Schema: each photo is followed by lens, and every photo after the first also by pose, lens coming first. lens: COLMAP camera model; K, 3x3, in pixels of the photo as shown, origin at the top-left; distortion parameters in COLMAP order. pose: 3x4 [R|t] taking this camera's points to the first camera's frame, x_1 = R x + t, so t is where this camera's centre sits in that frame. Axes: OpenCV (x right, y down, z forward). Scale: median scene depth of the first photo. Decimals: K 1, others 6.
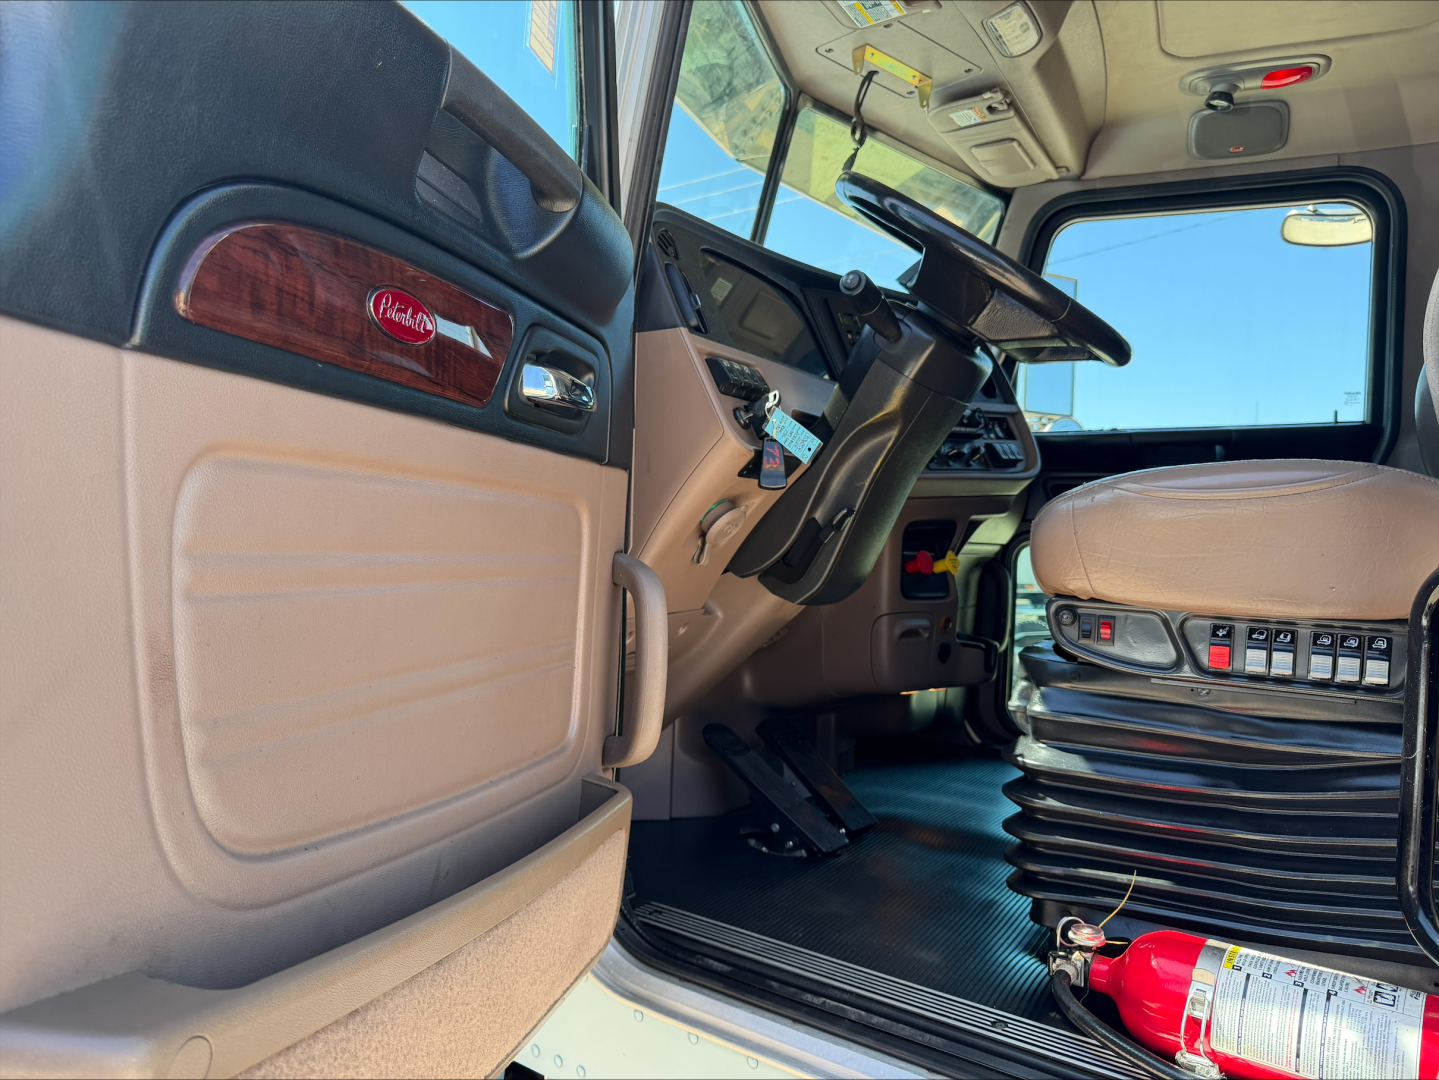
lens RADIAL K [[1049.6, 0, 713.5], [0, 1049.6, 569.8], [0, 0, 1]] dist [0.072746, -0.123001]
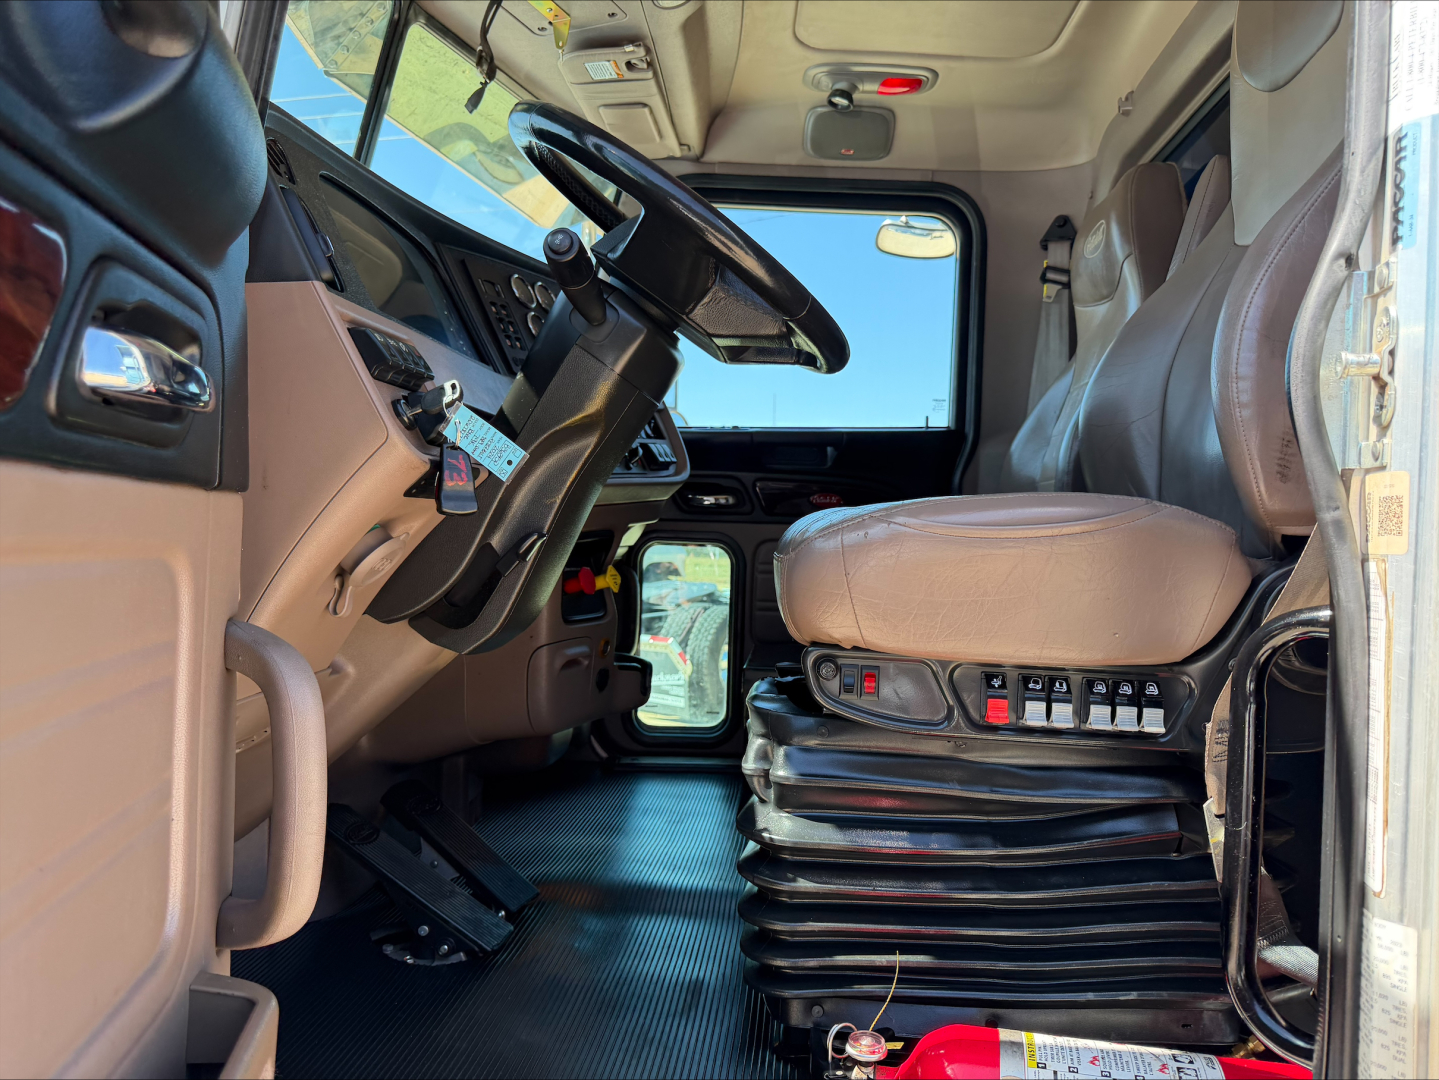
lens RADIAL K [[1041.3, 0, 740.7], [0, 1041.3, 559.5], [0, 0, 1]] dist [0.006527, -0.003612]
pose [[0.896084, -0.026403, 0.443098, -0.084142], [0.018013, 0.999570, 0.023133, -0.057128], [-0.443518, -0.012748, 0.896175, 0.256018]]
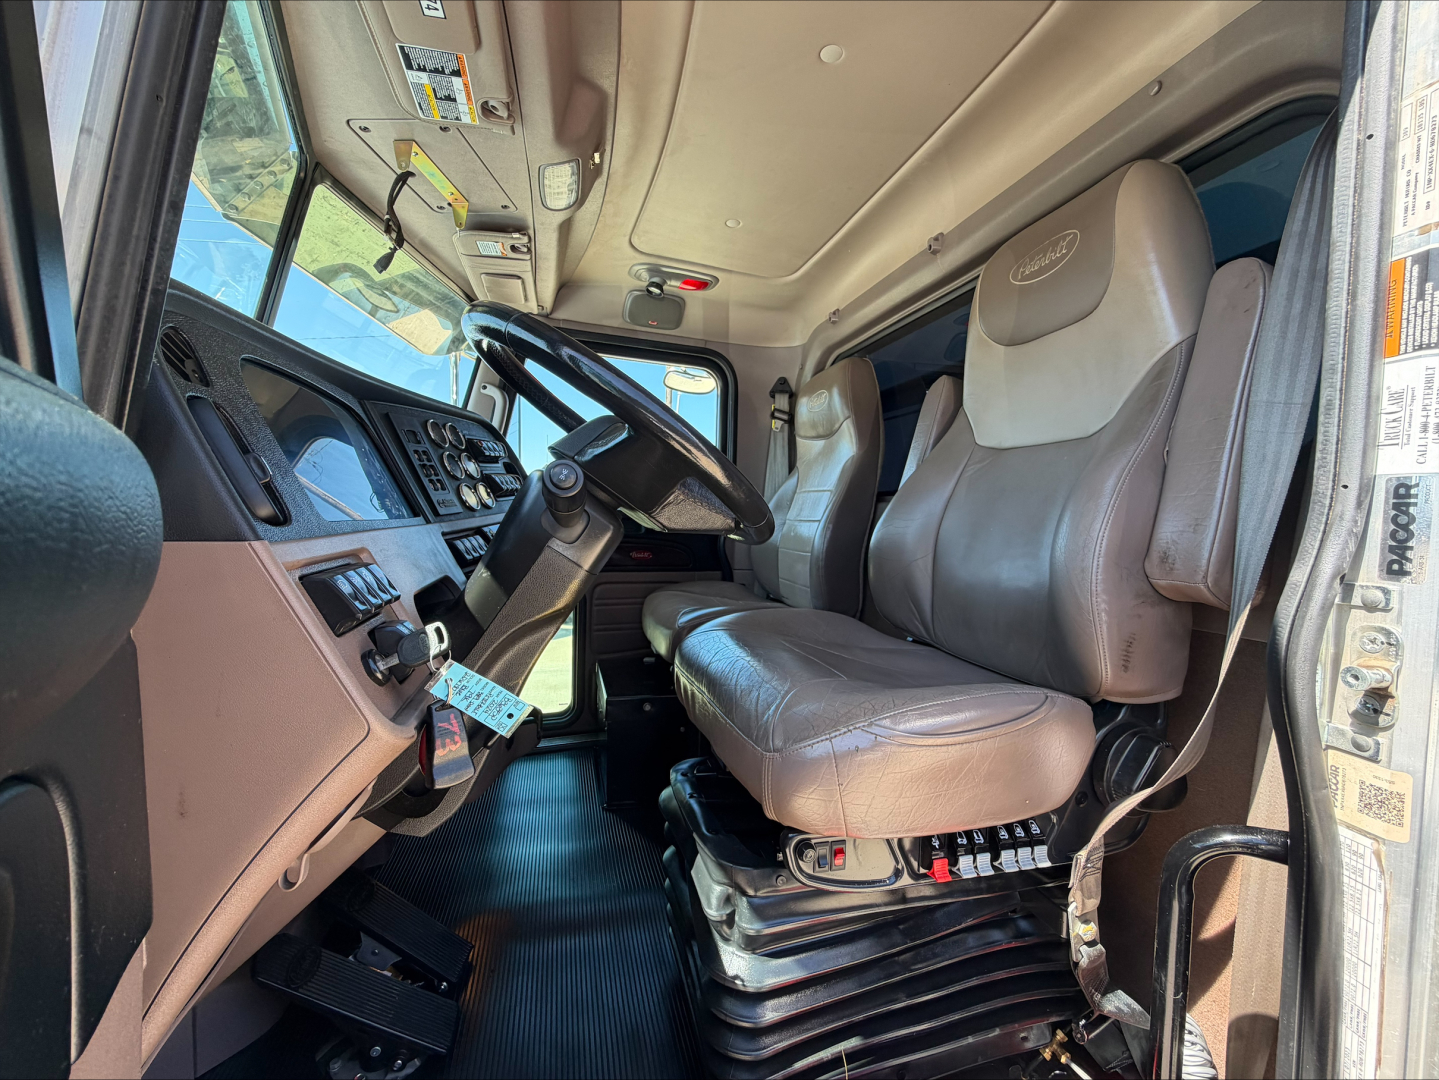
lens RADIAL K [[573.5, 0, 718.2], [0, 573.5, 546.1], [0, 0, 1]] dist [-0.002067, 0.000617]
pose [[0.698669, -0.058401, 0.713057, -0.068479], [0.014933, 0.997636, 0.067076, -0.232847], [-0.715289, -0.036216, 0.697890, 0.612917]]
